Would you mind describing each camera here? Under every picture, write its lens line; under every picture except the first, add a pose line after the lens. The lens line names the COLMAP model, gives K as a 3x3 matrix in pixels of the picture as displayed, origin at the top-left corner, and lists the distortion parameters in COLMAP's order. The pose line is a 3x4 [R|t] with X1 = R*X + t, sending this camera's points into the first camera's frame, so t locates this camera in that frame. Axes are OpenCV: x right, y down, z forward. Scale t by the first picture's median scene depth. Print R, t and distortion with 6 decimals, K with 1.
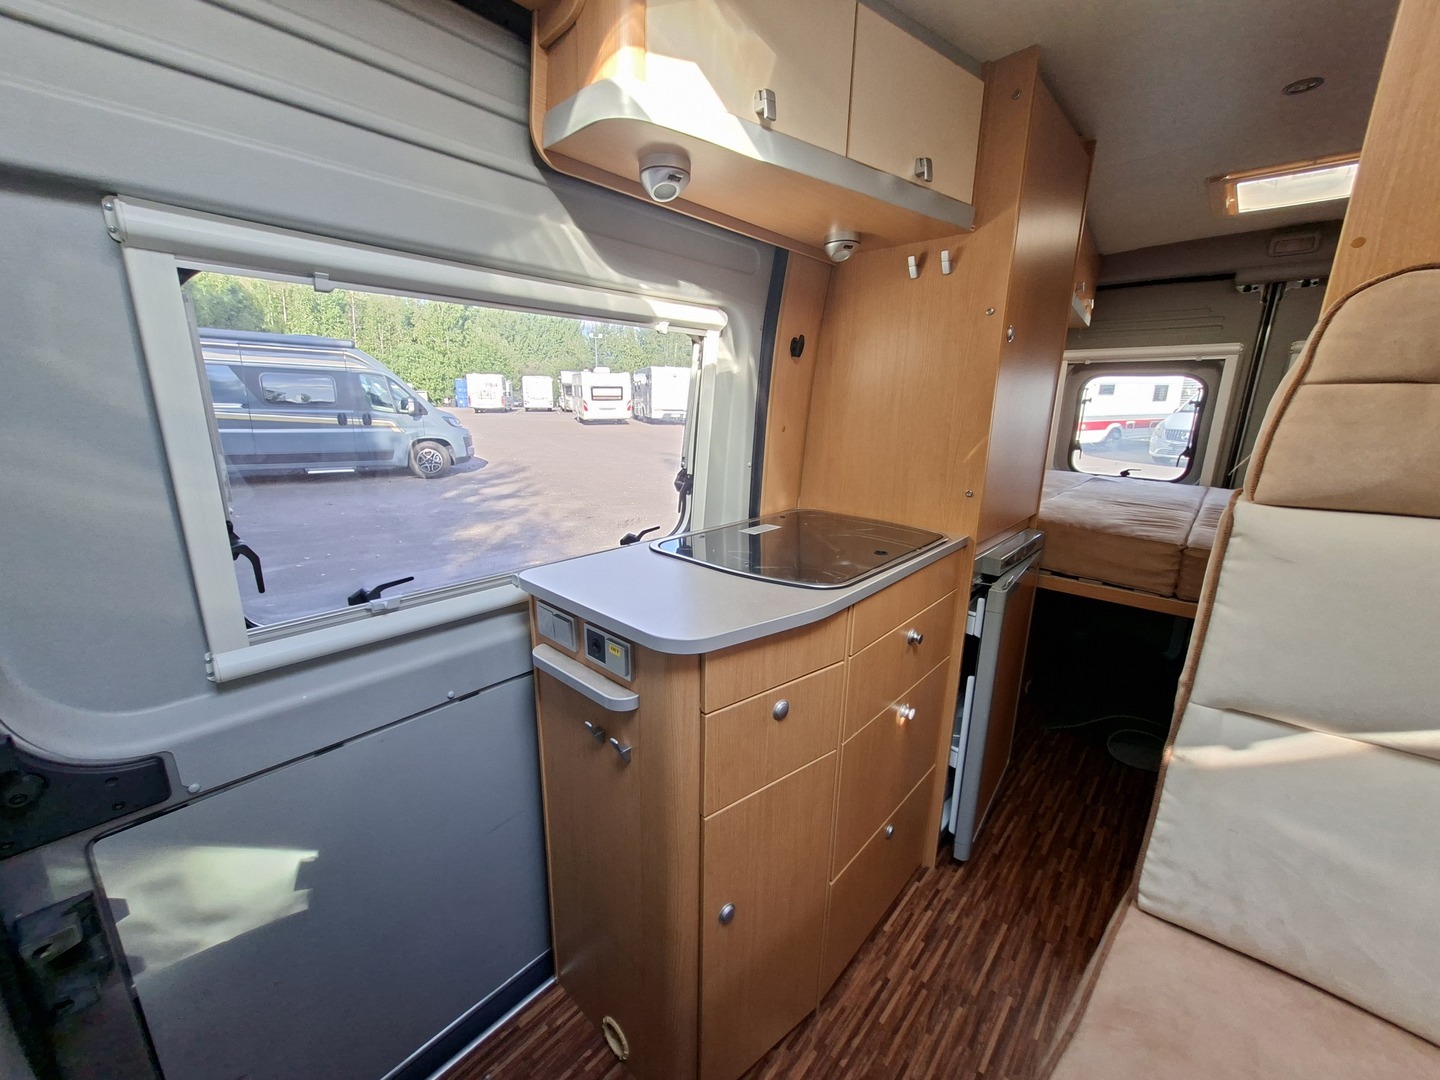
lens RADIAL K [[573.1, 0, 720.0], [0, 573.1, 540.0], [0, 0, 1]] dist [0.001411, 0.000137]
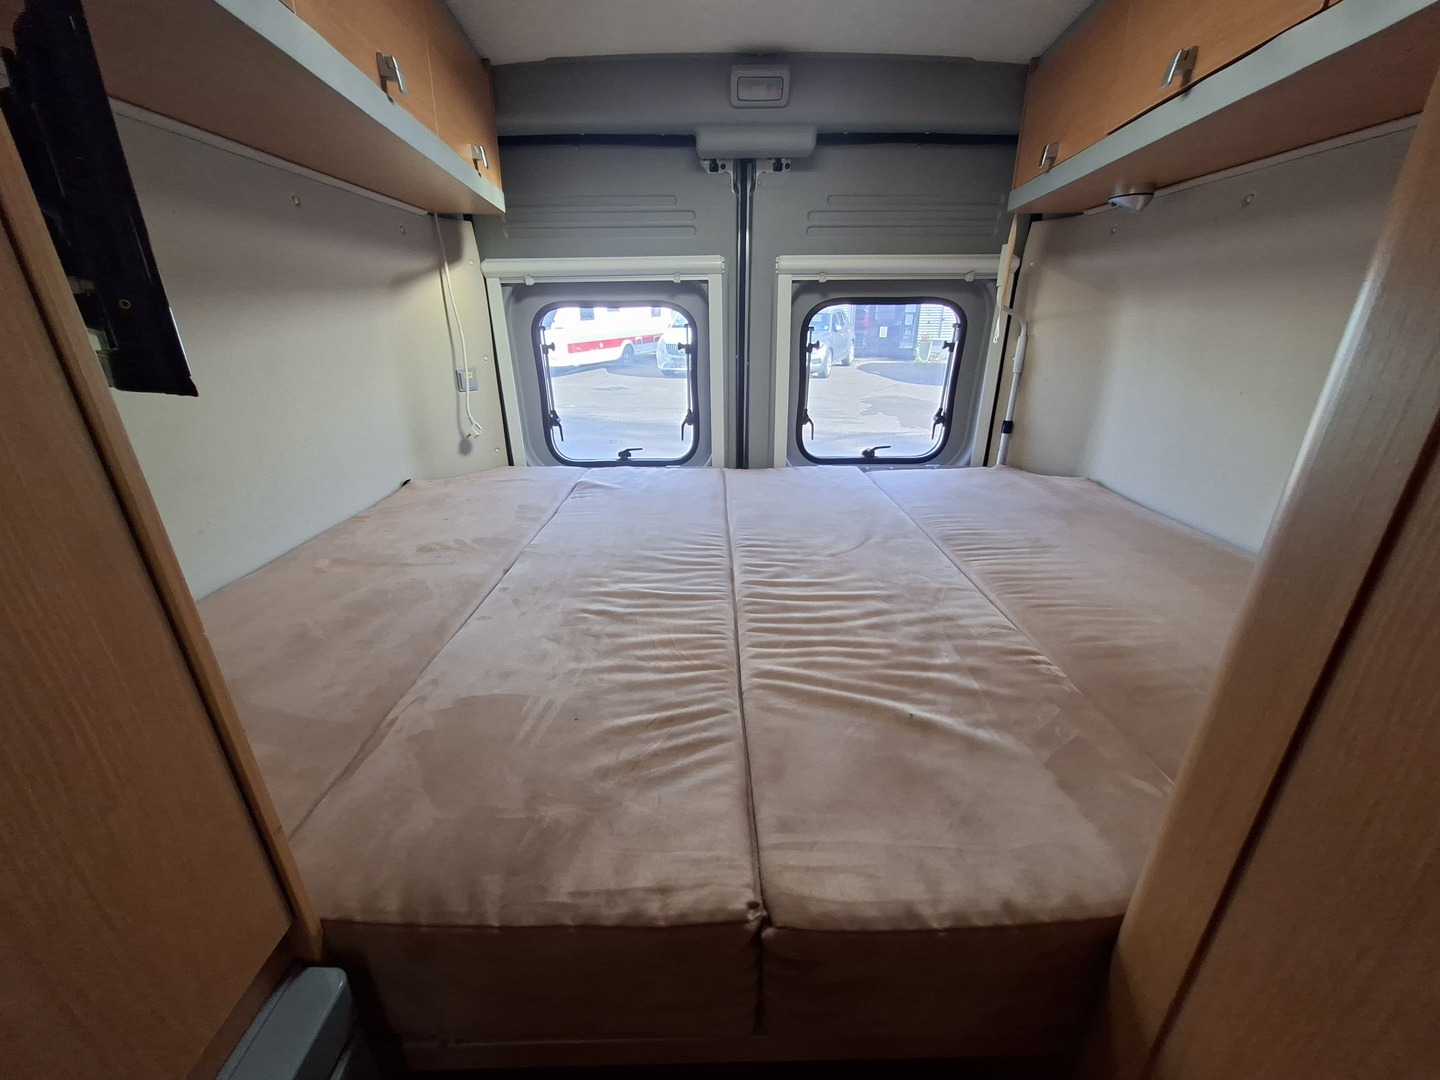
lens RADIAL K [[561.5, 0, 720.0], [0, 561.5, 540.0], [0, 0, 1]] dist [-0.001521, -0.000273]
pose [[0.736721, -0.271134, 0.619458, 0.373822], [0.182573, 0.961827, 0.203853, -0.143538], [-0.651083, -0.037086, 0.758100, 0.447052]]
